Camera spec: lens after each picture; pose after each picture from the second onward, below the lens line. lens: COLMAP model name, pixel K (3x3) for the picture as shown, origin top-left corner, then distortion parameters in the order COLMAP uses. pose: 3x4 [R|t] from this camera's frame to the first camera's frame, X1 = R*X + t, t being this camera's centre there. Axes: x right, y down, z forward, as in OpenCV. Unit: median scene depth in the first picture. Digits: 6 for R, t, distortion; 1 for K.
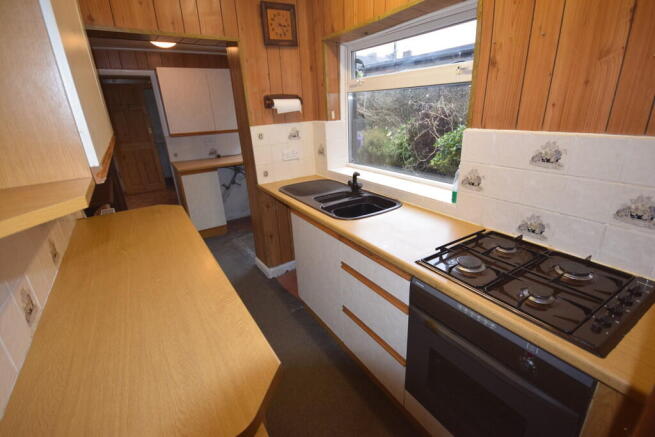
lens RADIAL K [[305.0, 0, 332.0], [0, 305.0, 215.6], [0, 0, 1]] dist [0.002718, -0.006350]
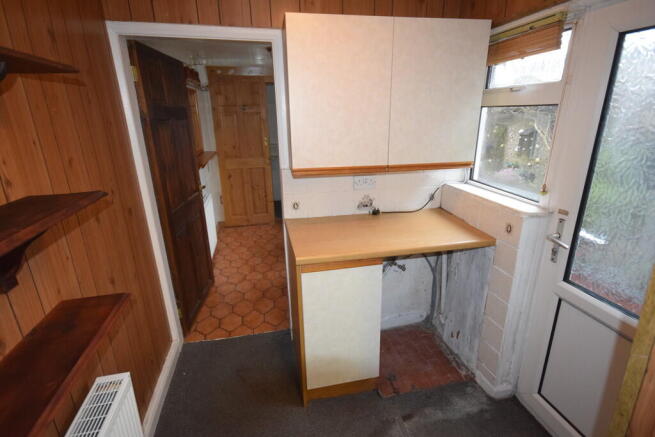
lens RADIAL K [[330.9, 0, 328.5], [0, 330.9, 222.5], [0, 0, 1]] dist [0.005864, 0.000022]
pose [[0.935818, 0.132399, -0.326672, -0.269585], [-0.140504, 0.990079, -0.001224, -0.168113], [0.323269, 0.047044, 0.945137, 0.485660]]
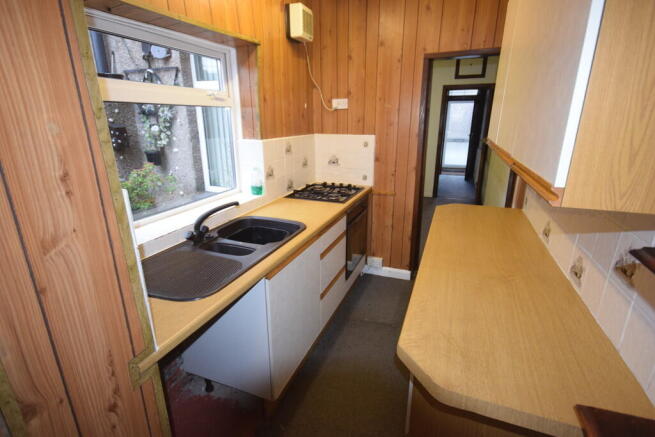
lens RADIAL K [[330.9, 0, 326.3], [0, 330.9, 219.6], [0, 0, 1]] dist [0.005864, 0.000022]
pose [[-0.587360, -0.199917, 0.784245, -0.960112], [0.300759, 0.845700, 0.440836, -0.520035], [-0.751367, 0.494798, -0.436604, 1.502081]]
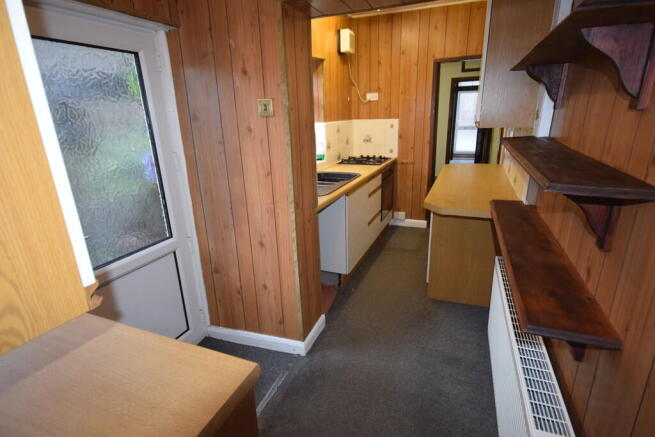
lens RADIAL K [[330.9, 0, 328.4], [0, 330.9, 216.6], [0, 0, 1]] dist [0.005864, 0.000022]
pose [[-0.565967, -0.192194, 0.801713, -1.440367], [0.333788, 0.835761, 0.435992, -0.679230], [-0.753835, 0.514359, -0.408861, 2.077091]]
